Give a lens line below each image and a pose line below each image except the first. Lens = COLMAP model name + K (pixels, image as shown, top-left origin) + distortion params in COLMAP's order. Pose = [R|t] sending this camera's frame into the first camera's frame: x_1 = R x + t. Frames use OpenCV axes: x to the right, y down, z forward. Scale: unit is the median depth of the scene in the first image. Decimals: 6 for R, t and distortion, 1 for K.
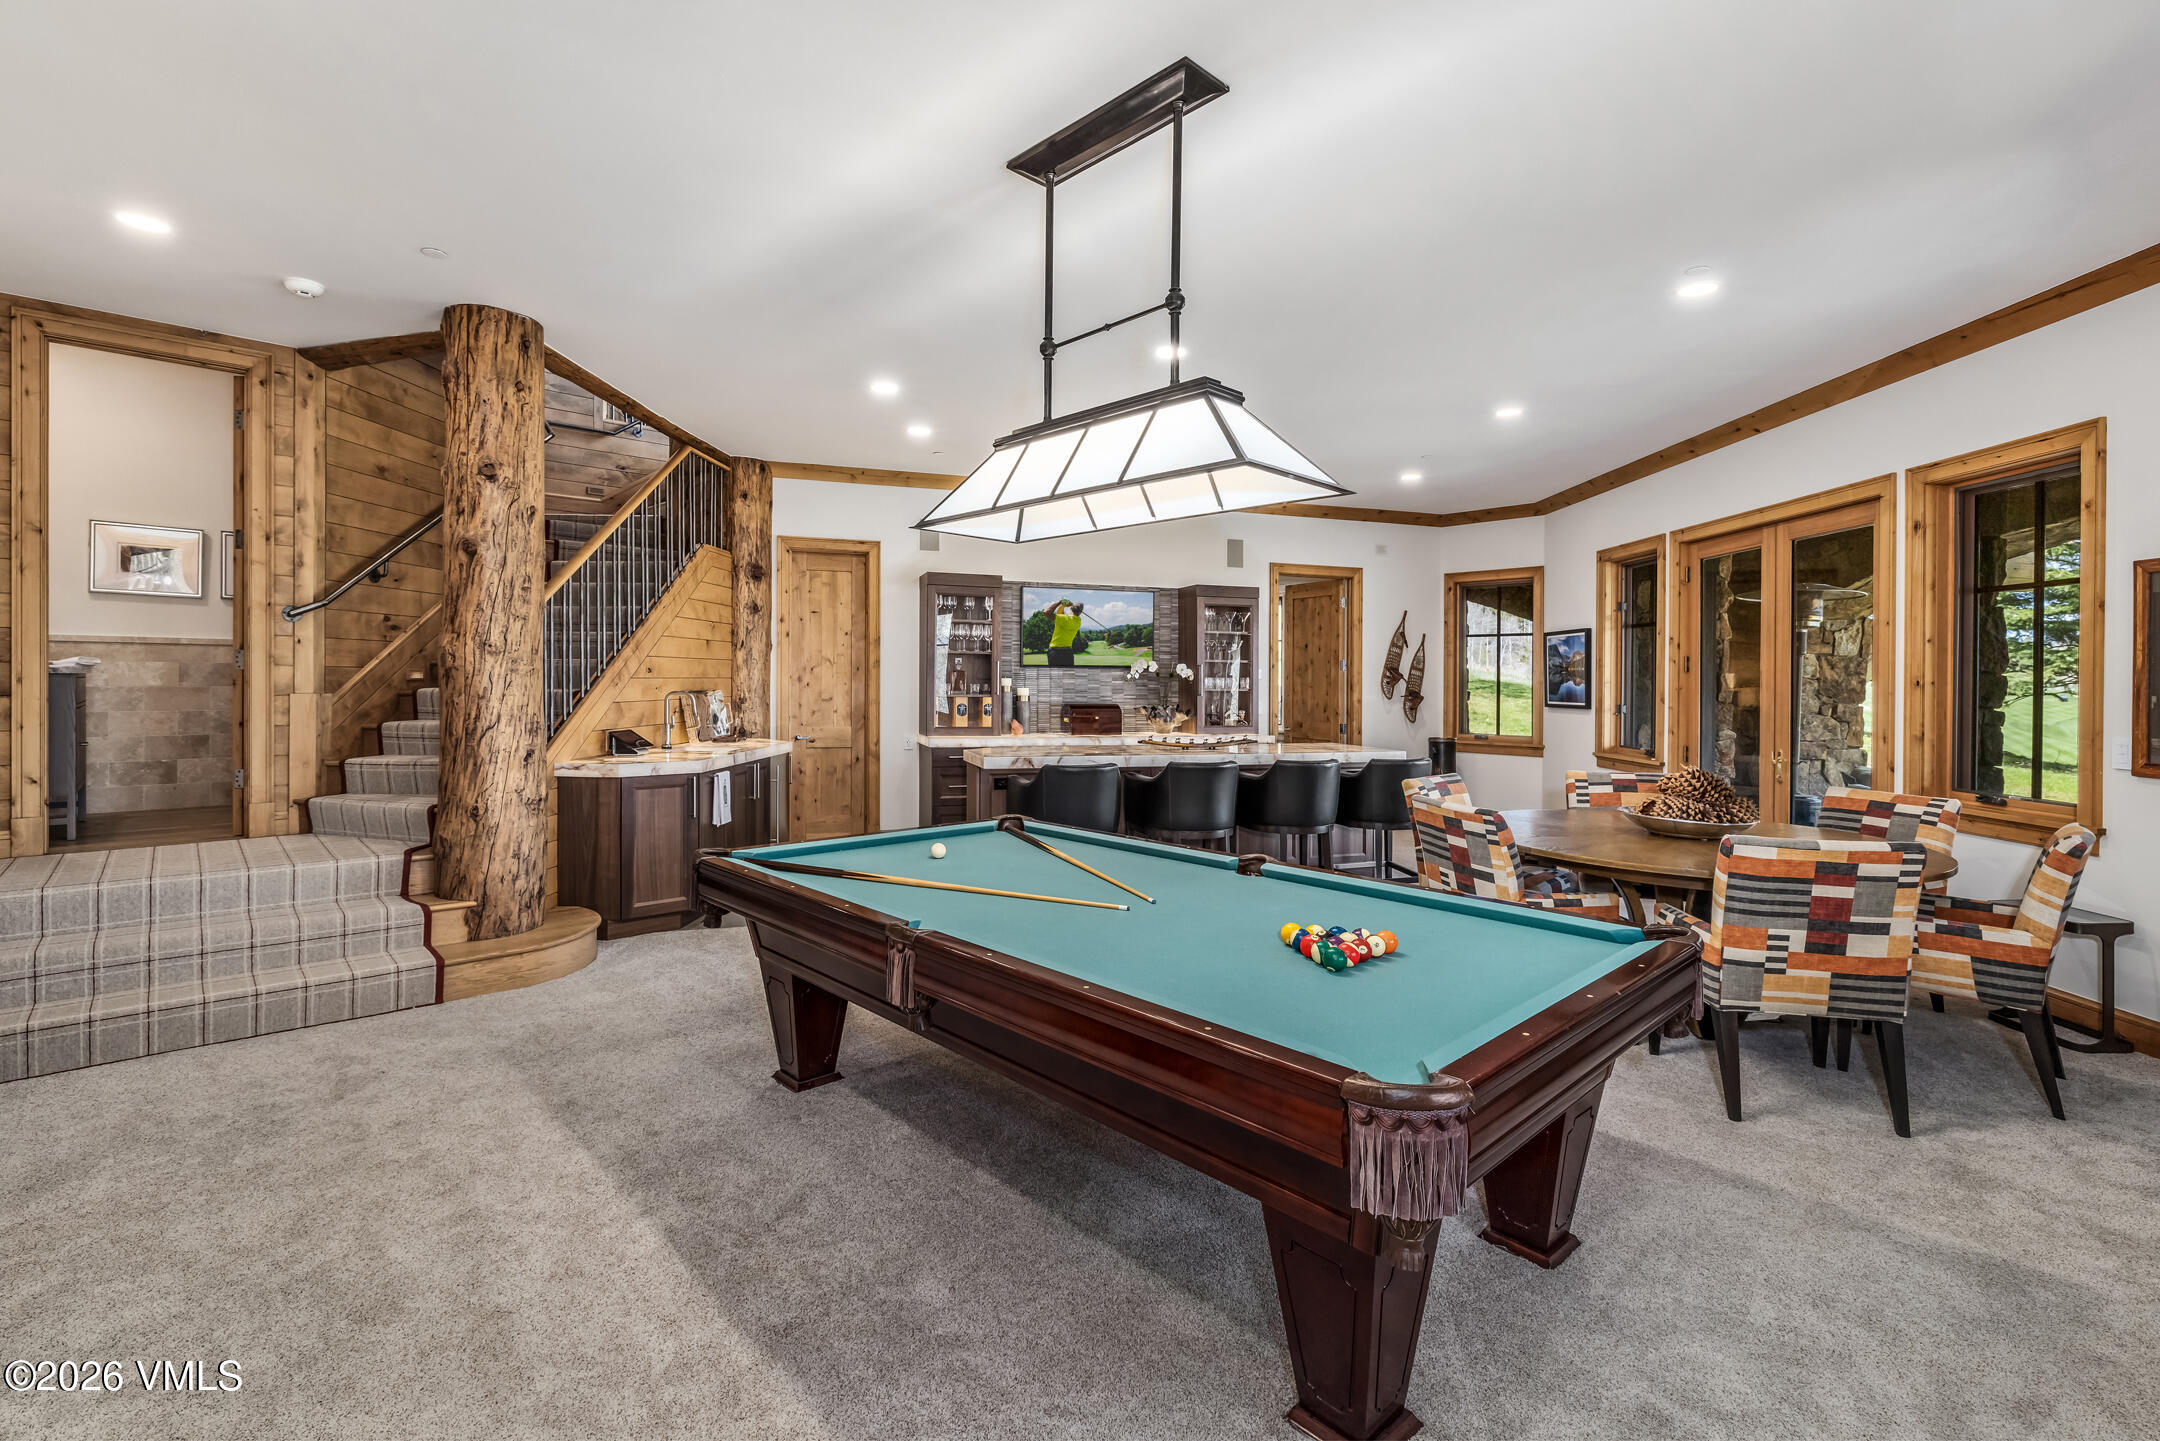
lens RADIAL K [[957.3, 0, 1084.9], [0, 957.3, 695.3], [0, 0, 1]] dist [-0.000131, -0.000043]
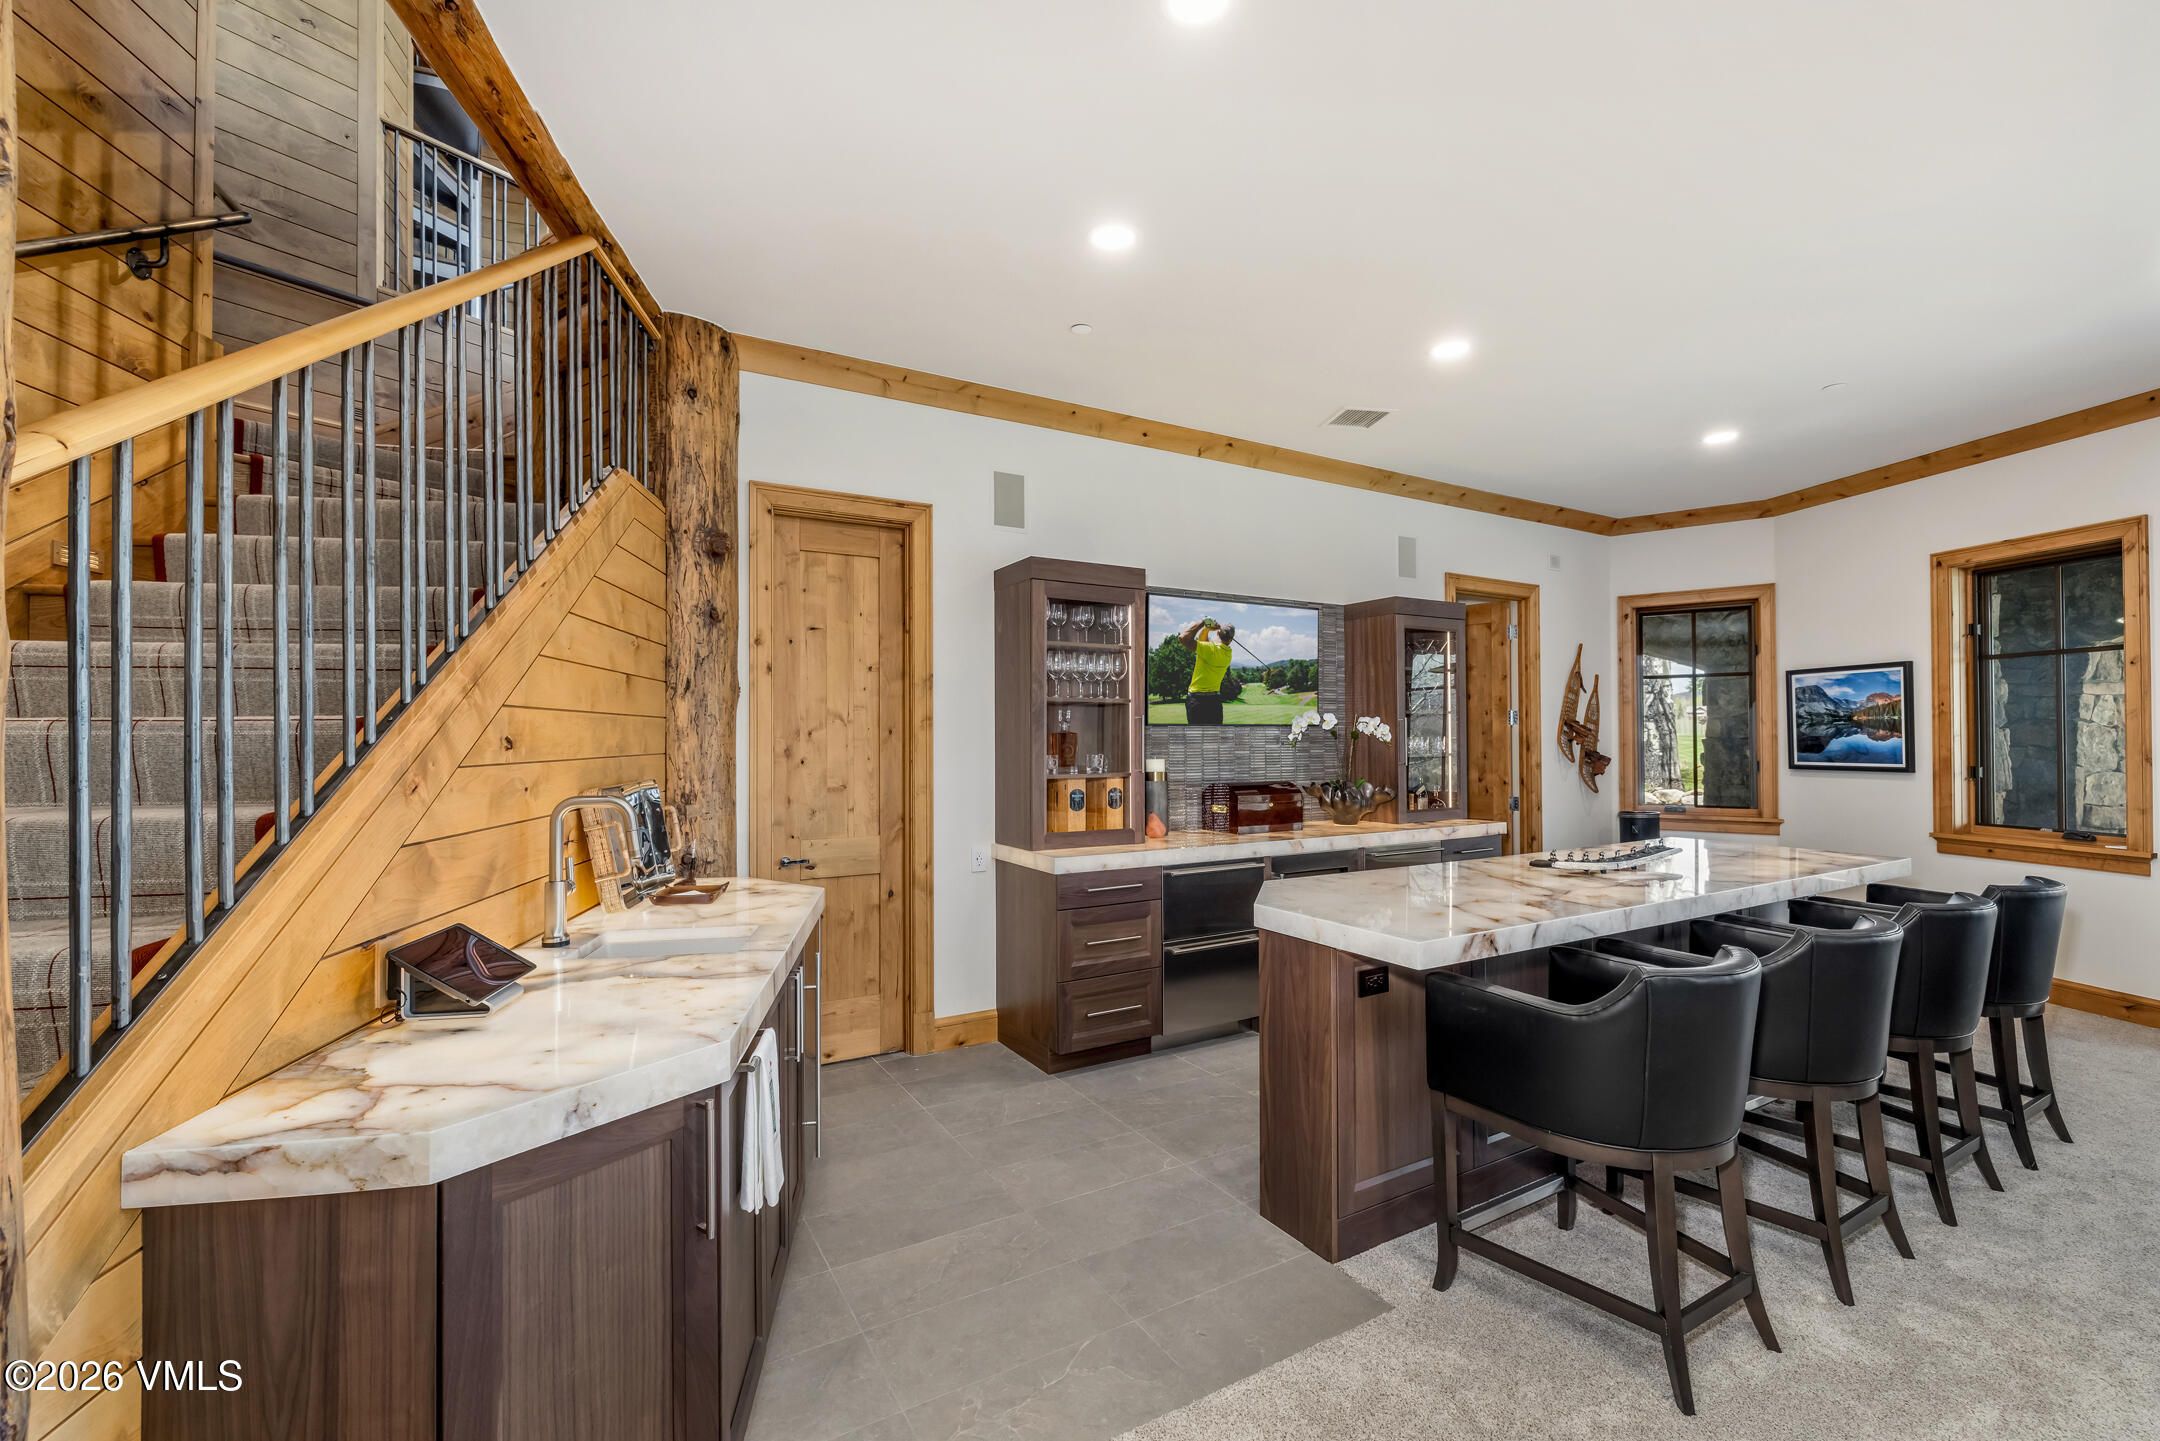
lens RADIAL K [[906.9, 0, 1080.2], [0, 906.9, 726.9], [0, 0, 1]] dist [-0.000105, 0.000060]
pose [[0.981858, -0.012977, 0.189174, -0.229767], [0.018383, 0.999470, -0.026850, -0.014382], [-0.188725, 0.029841, 0.981576, 0.462955]]
